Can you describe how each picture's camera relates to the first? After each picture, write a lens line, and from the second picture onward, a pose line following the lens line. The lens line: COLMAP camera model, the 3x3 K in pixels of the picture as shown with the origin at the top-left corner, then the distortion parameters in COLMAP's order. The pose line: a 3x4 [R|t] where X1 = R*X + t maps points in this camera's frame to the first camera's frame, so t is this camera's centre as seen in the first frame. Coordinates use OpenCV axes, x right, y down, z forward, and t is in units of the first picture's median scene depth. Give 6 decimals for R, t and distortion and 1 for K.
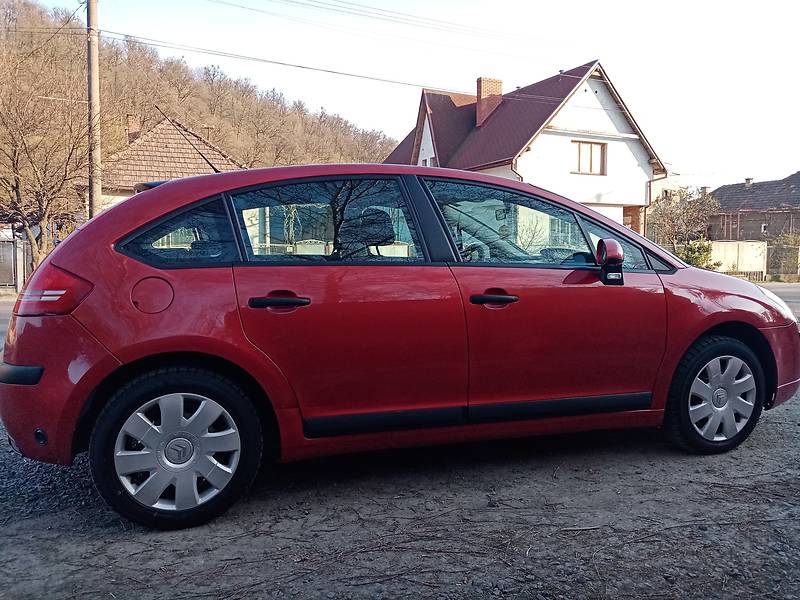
lens RADIAL K [[626.3, 0, 399.9], [0, 626.3, 296.9], [0, 0, 1]] dist [-0.002374, 0.005532]
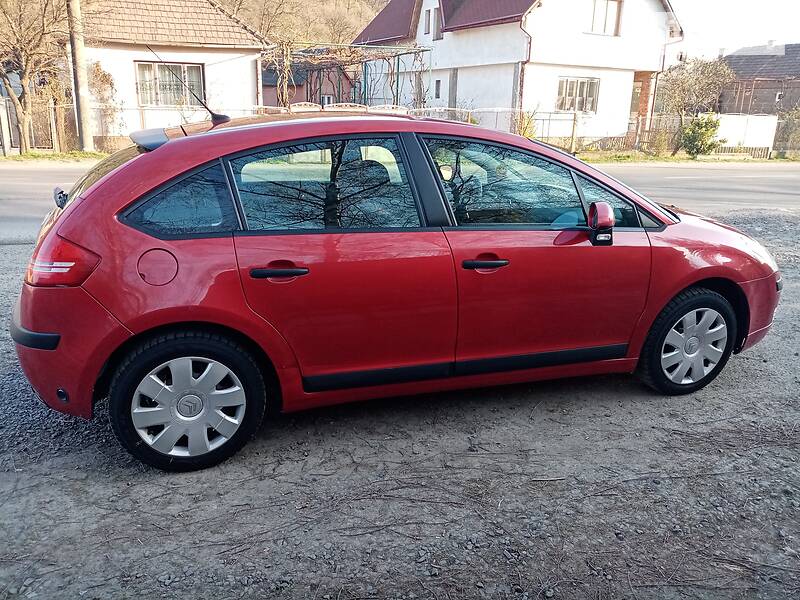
lens RADIAL K [[621.9, 0, 398.7], [0, 621.9, 299.7], [0, 0, 1]] dist [0.039292, -0.080020]
pose [[0.999590, 0.027236, 0.008878, -0.001023], [-0.028519, 0.975351, 0.218808, -0.178746], [-0.002700, -0.218971, 0.975728, -0.028384]]
